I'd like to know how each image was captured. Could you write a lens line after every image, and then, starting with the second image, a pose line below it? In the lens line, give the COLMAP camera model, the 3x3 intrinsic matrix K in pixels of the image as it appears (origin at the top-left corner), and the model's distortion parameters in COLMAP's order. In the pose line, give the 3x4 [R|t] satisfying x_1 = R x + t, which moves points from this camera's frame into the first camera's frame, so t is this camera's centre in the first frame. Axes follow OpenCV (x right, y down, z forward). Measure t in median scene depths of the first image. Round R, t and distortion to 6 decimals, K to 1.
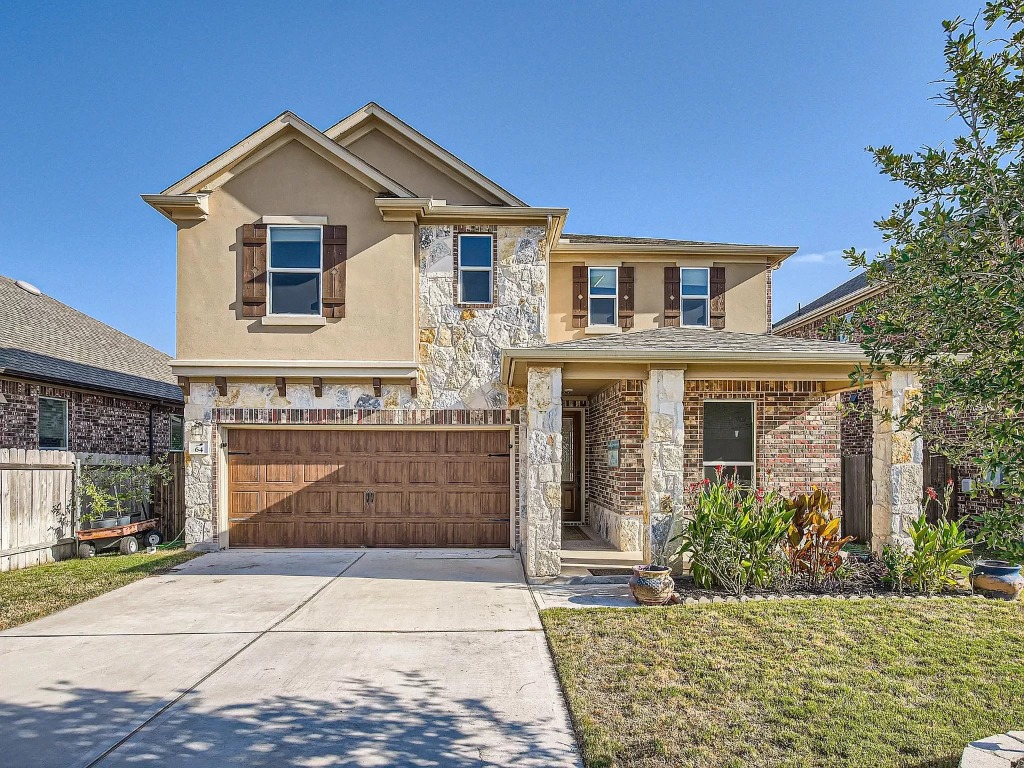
lens RADIAL K [[587.9, 0, 512.0], [0, 587.9, 384.0], [0, 0, 1]] dist [-0.003487, -0.001020]
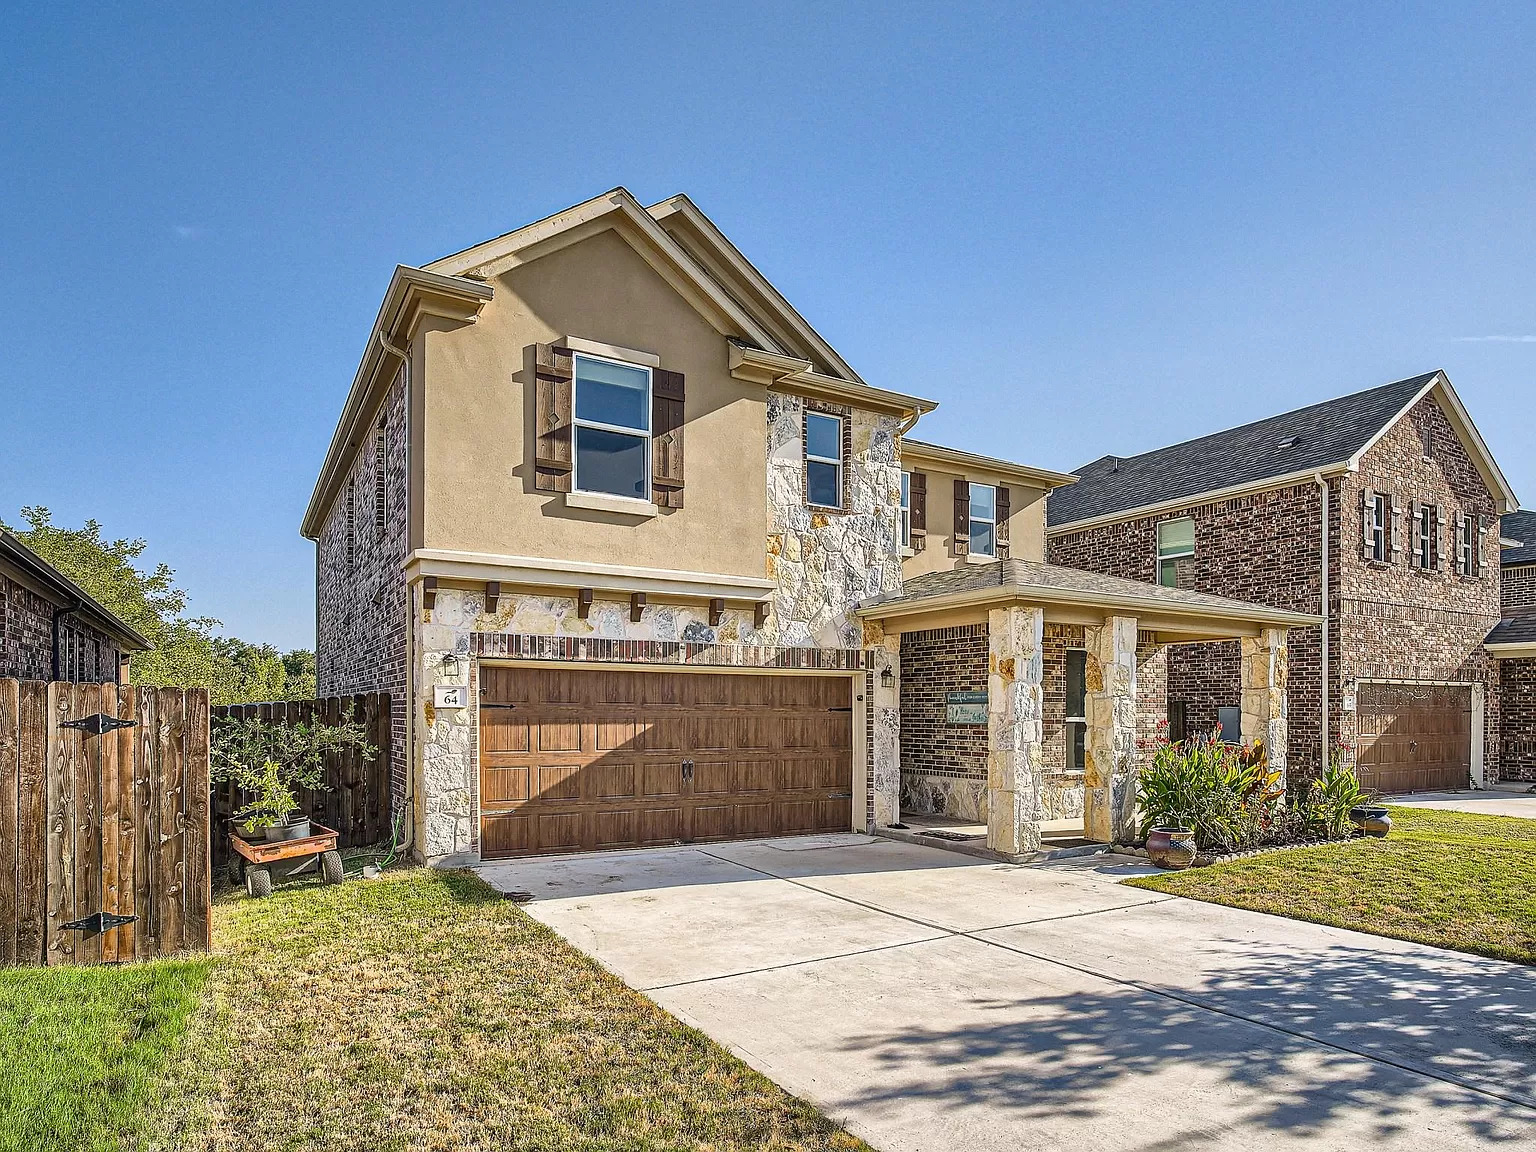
lens RADIAL K [[894.2, 0, 765.6], [0, 894.2, 588.9], [0, 0, 1]] dist [-0.002462, -0.000559]
pose [[0.876141, 0.065867, 0.477534, -0.683629], [-0.060802, 0.997809, -0.026074, 0.001978], [-0.478205, -0.006190, 0.878226, 0.035618]]
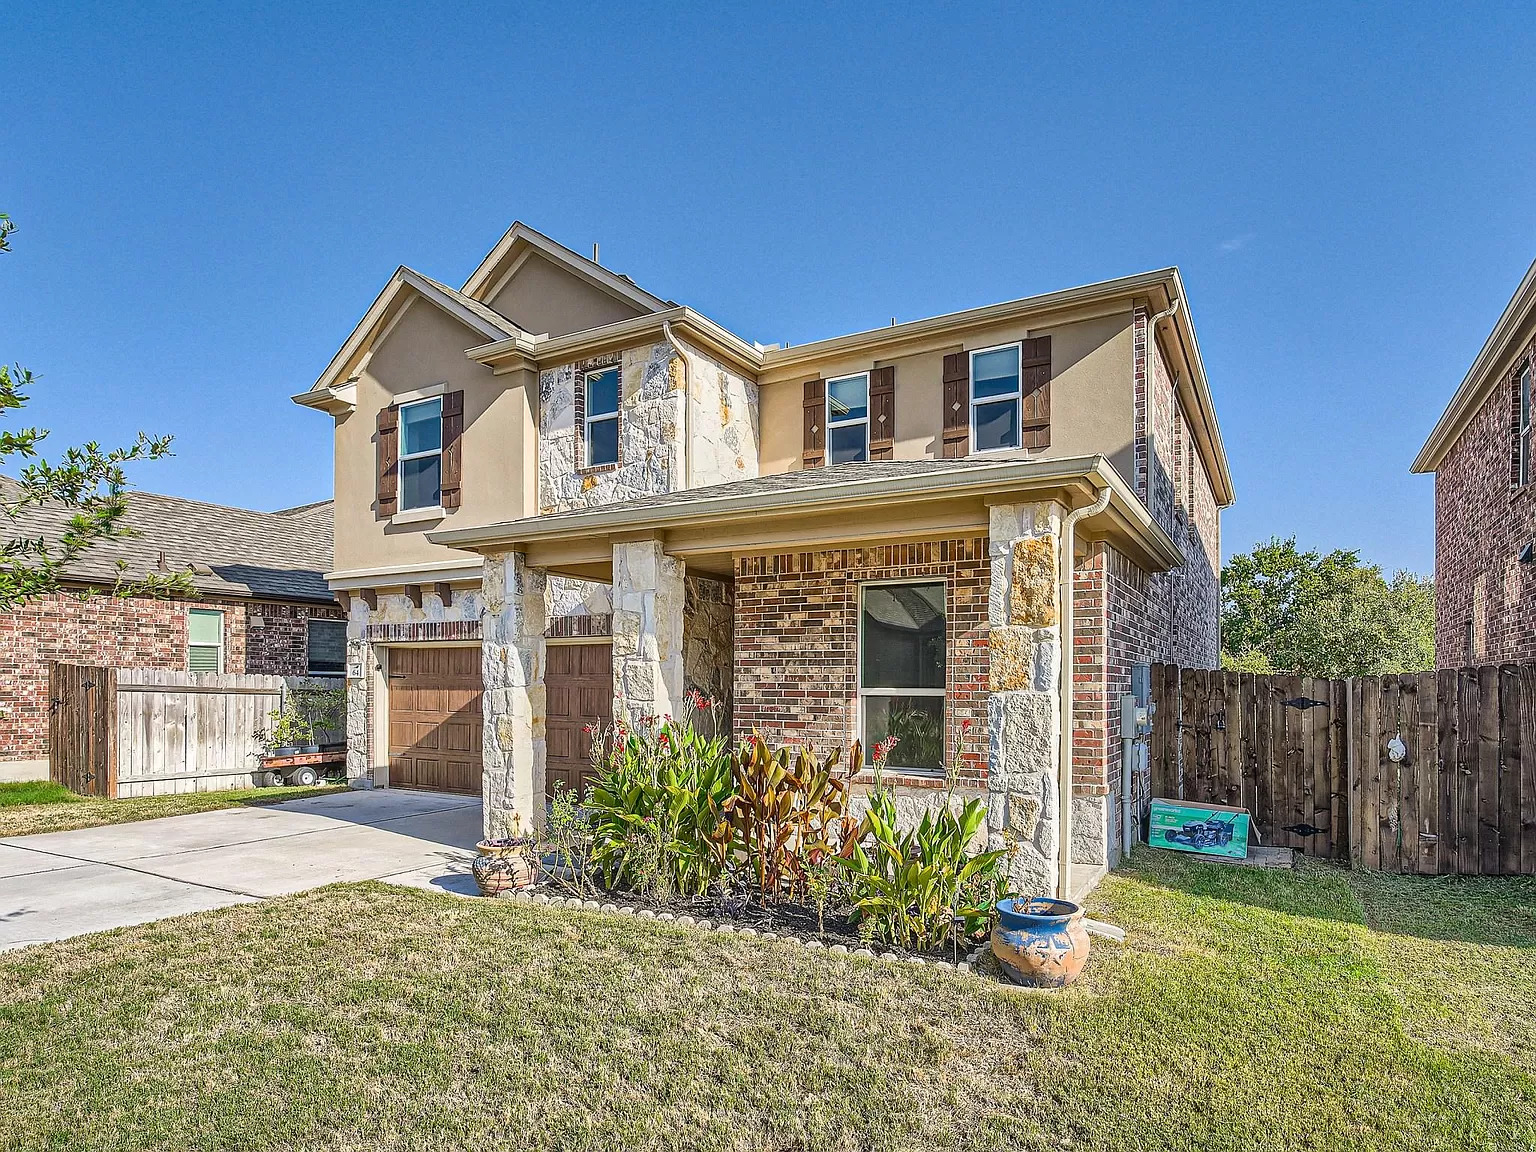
lens RADIAL K [[881.9, 0, 768.0], [0, 881.9, 576.0], [0, 0, 1]] dist [-0.003487, -0.001020]
pose [[0.849497, -0.062884, -0.523833, 0.681555], [0.062089, 0.997888, -0.019103, 0.030298], [0.523928, -0.016296, 0.851607, 0.197187]]
